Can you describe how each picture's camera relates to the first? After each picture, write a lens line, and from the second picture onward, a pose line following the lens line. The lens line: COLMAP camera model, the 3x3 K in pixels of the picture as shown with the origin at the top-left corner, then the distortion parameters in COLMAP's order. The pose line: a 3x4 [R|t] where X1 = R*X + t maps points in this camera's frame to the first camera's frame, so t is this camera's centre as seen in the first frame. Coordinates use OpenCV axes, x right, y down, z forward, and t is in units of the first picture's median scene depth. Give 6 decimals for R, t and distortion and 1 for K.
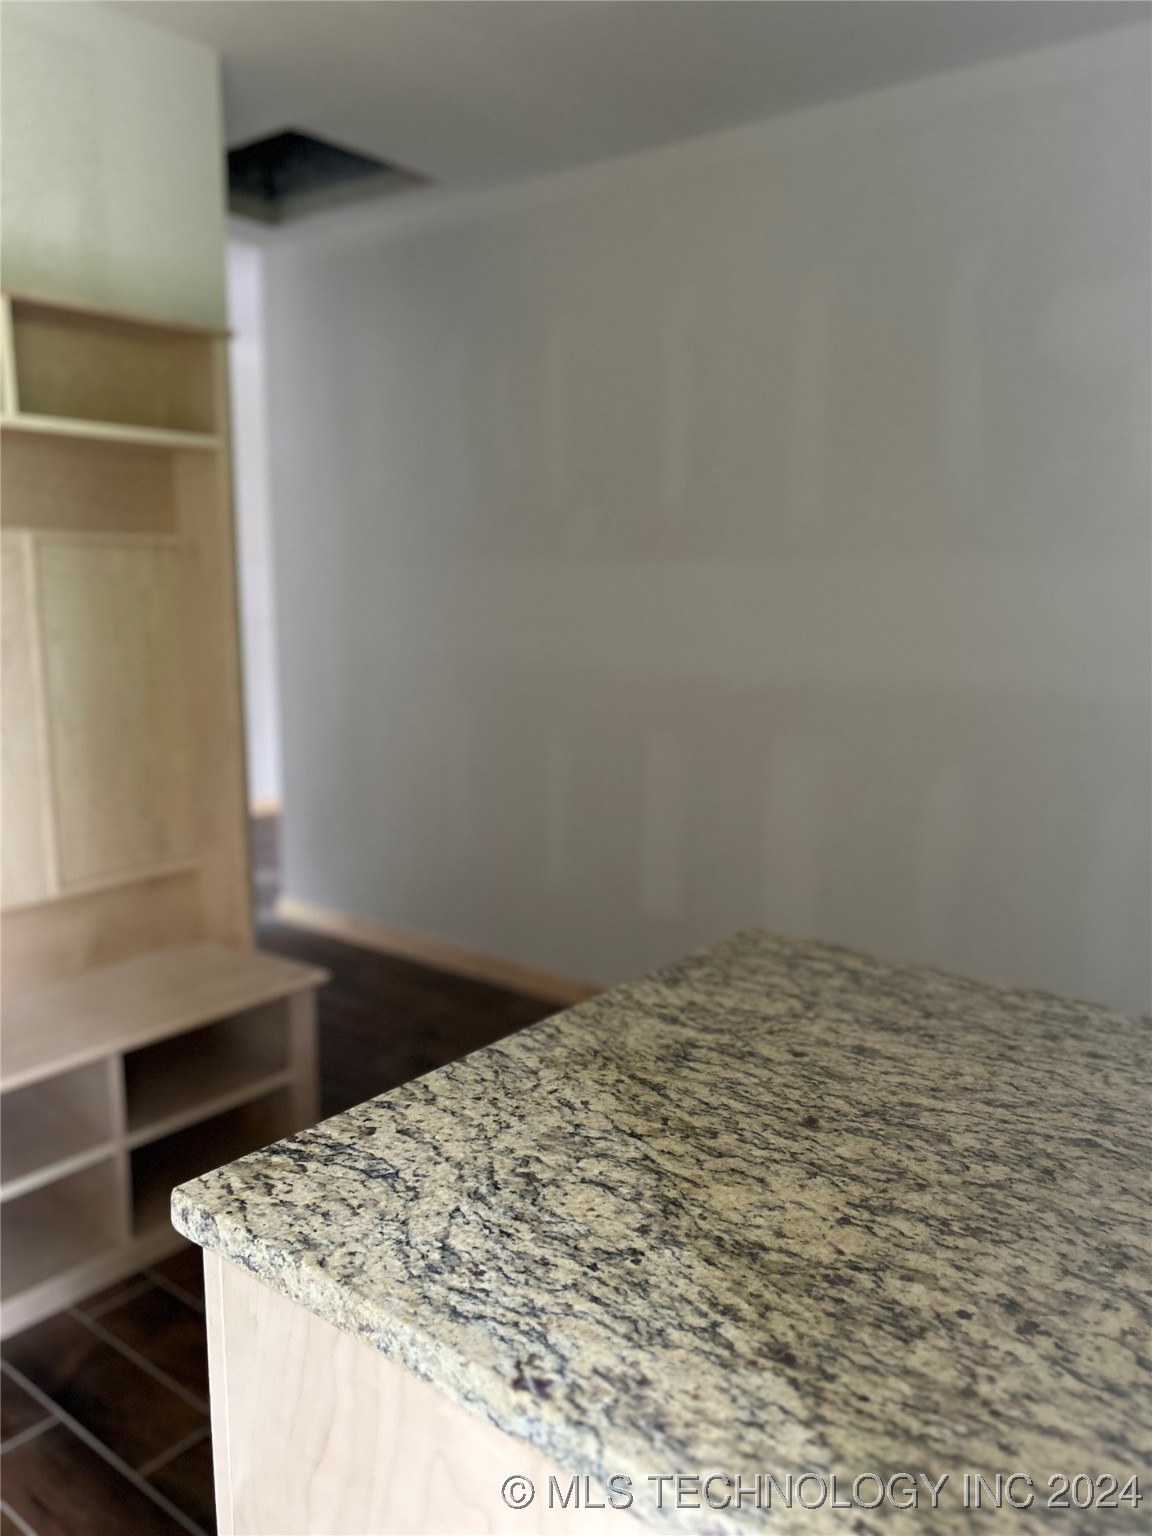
lens RADIAL K [[1165.9, 0, 576.0], [0, 1165.9, 768.0], [0, 0, 1]] dist [0.073689, -0.080562]
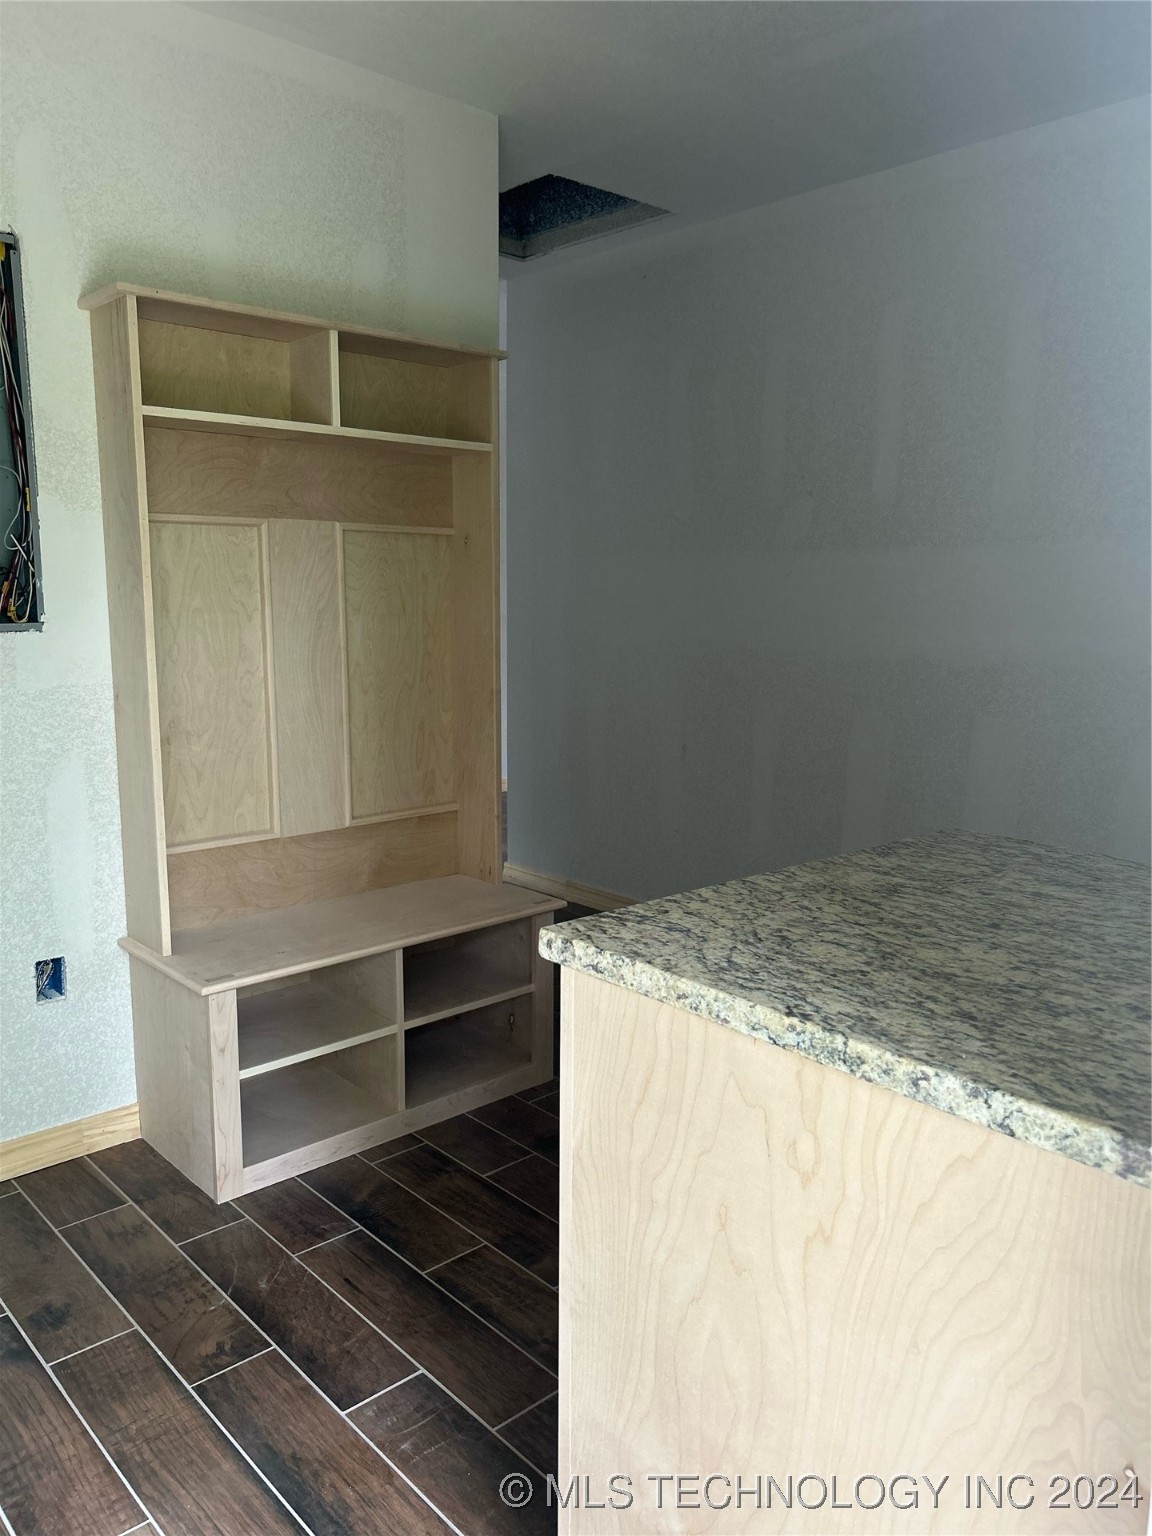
lens RADIAL K [[1153.4, 0, 576.0], [0, 1153.4, 768.0], [0, 0, 1]] dist [0.084107, -0.183067]
pose [[0.986465, 0.025766, -0.161933, -0.067097], [-0.026904, 0.999626, -0.004840, 0.161915], [0.161748, 0.009131, 0.986790, -0.429636]]
